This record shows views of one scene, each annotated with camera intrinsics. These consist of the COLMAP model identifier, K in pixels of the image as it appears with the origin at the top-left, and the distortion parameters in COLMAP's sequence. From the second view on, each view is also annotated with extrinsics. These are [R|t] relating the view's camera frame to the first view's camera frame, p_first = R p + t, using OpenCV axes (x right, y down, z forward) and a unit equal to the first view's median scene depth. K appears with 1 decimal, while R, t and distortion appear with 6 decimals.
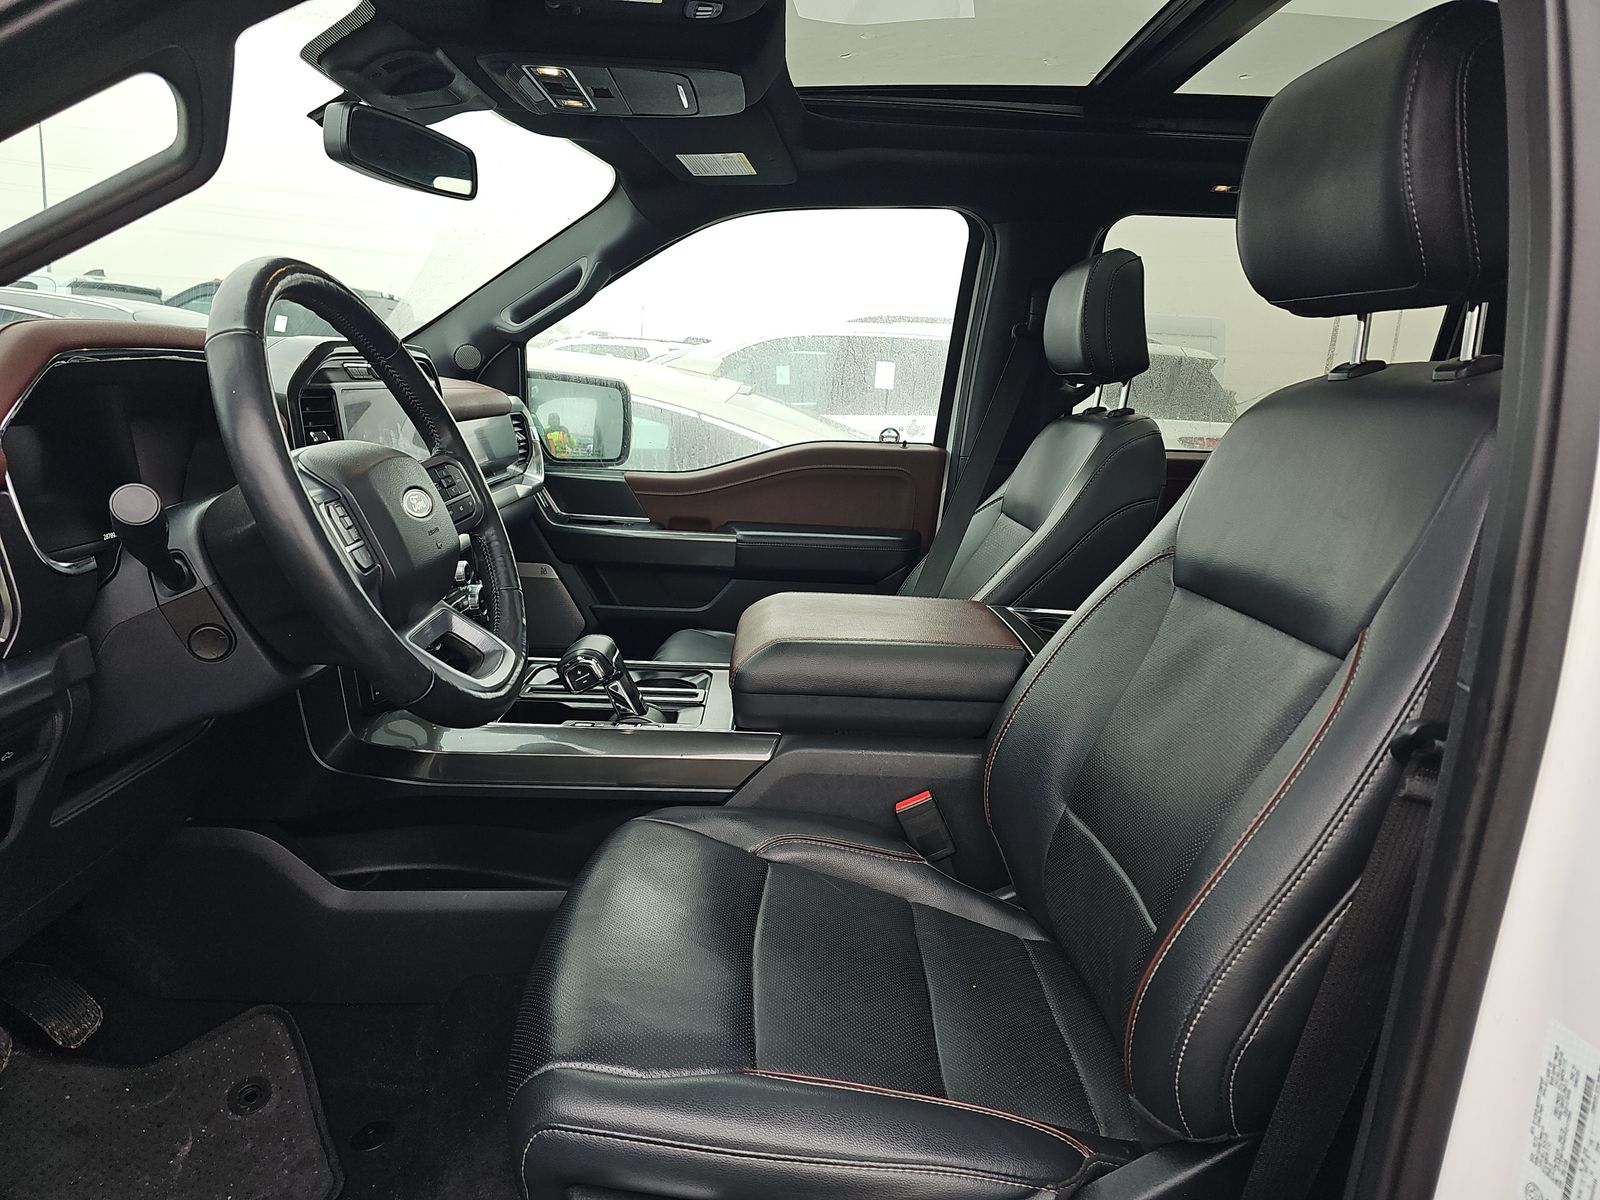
lens RADIAL K [[1021.7, 0, 800.0], [0, 1021.7, 600.0], [0, 0, 1]] dist [0.003495, -0.001184]
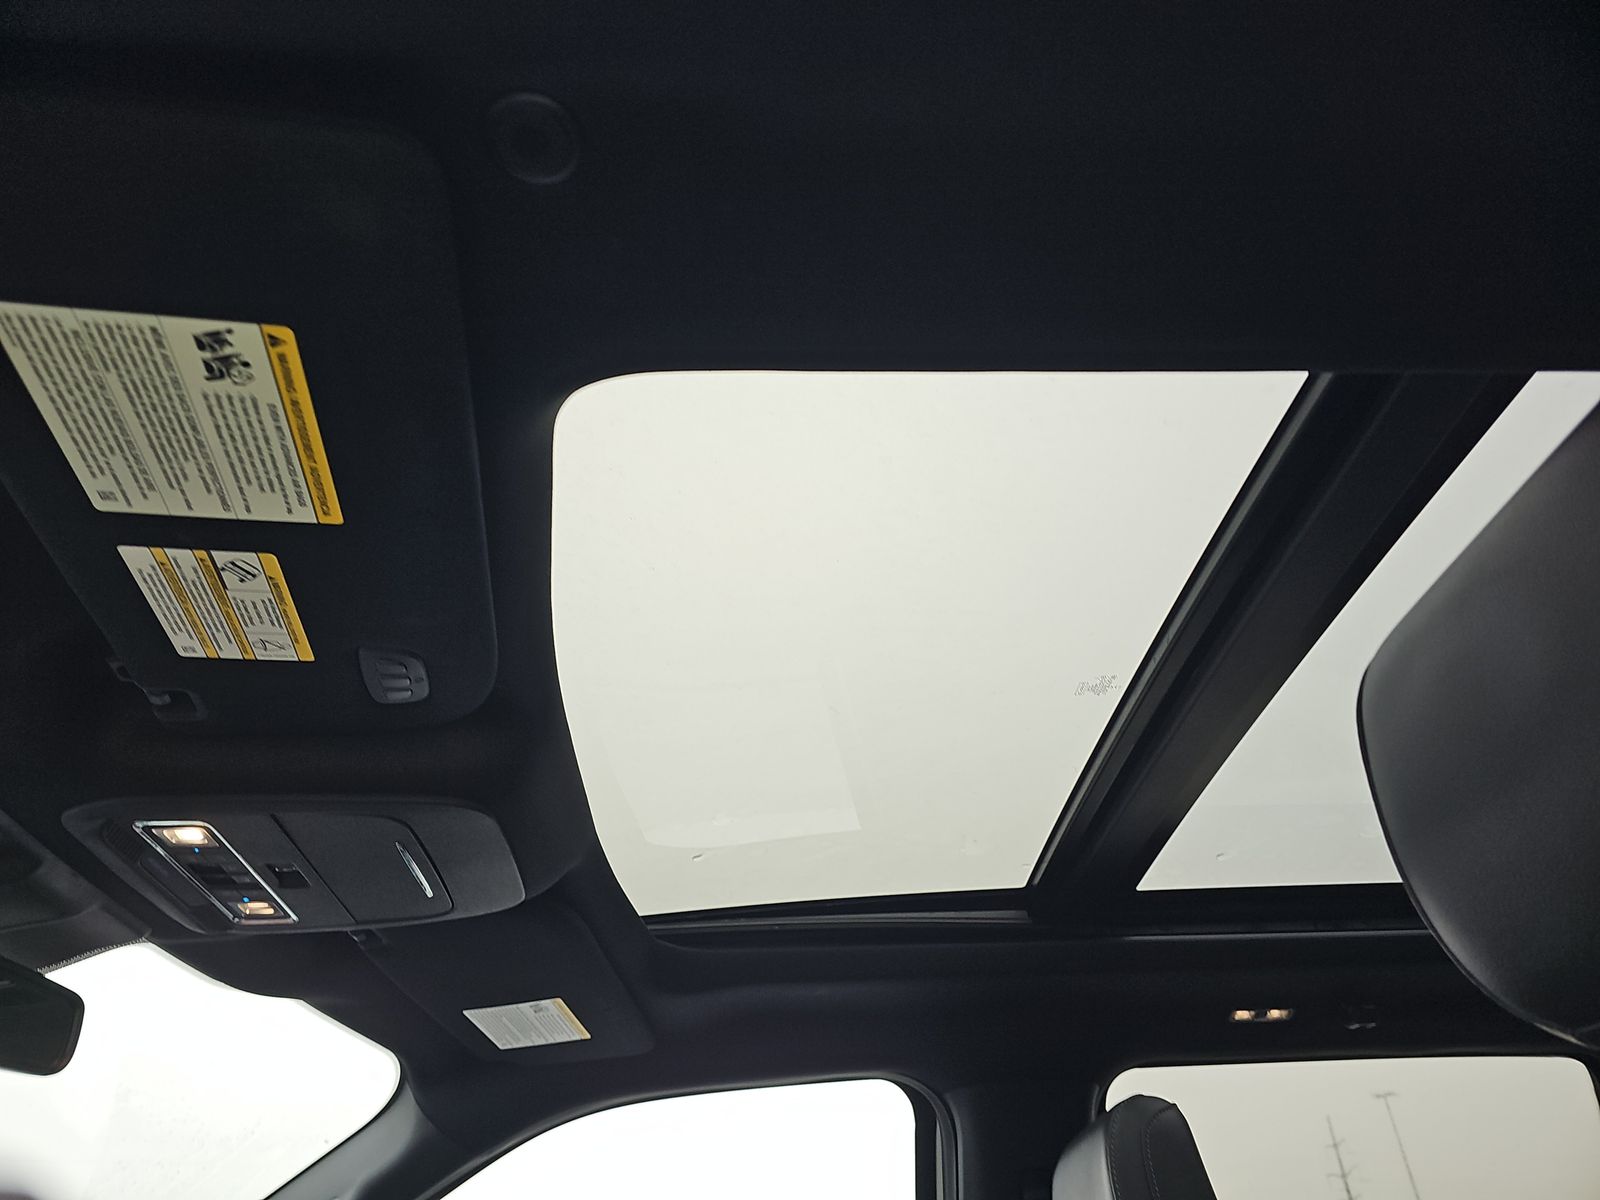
lens RADIAL K [[1021.7, 0, 800.0], [0, 1021.7, 600.0], [0, 0, 1]] dist [0.003495, -0.001184]
pose [[0.996168, -0.054438, 0.068449, 0.144856], [0.087436, 0.637404, -0.765553, -0.130868], [-0.001954, 0.768605, 0.639721, 0.696148]]
